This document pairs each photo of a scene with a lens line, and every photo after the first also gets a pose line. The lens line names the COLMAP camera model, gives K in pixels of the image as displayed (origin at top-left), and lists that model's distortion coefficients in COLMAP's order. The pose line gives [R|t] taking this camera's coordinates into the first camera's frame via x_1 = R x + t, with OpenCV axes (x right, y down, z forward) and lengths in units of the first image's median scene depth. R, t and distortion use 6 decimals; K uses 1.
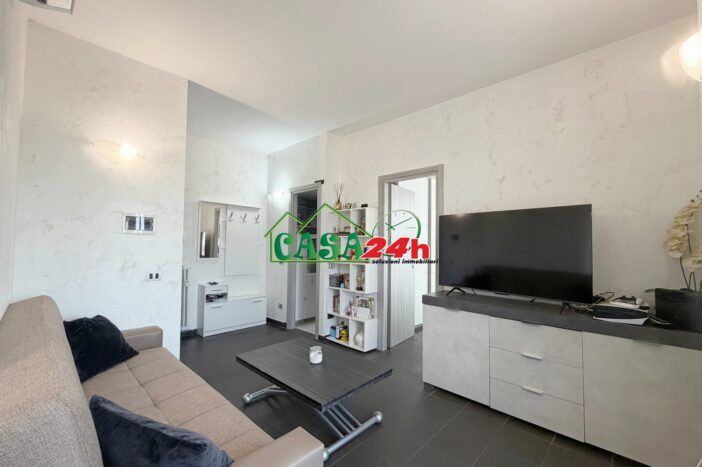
lens RADIAL K [[287.5, 0, 353.5], [0, 287.5, 235.4], [0, 0, 1]] dist [0.001355, 0.000167]
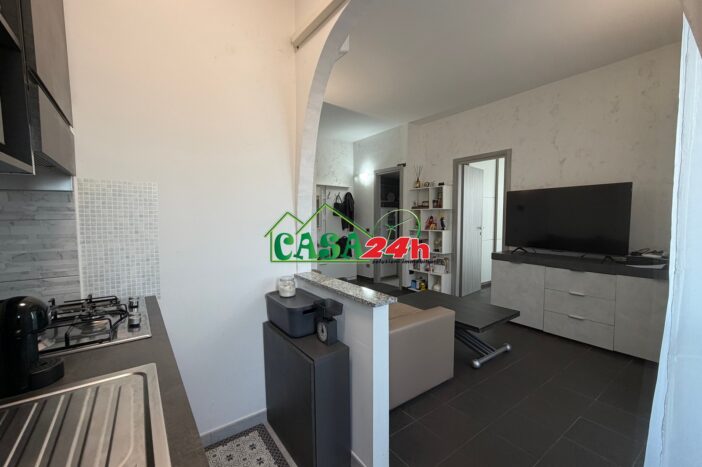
lens RADIAL K [[287.5, 0, 353.5], [0, 287.5, 235.4], [0, 0, 1]] dist [0.001355, 0.000167]
pose [[0.982374, -0.003080, -0.186898, -0.103103], [0.021205, 0.995246, 0.095056, -0.008859], [0.185717, -0.097344, 0.977770, -0.304852]]
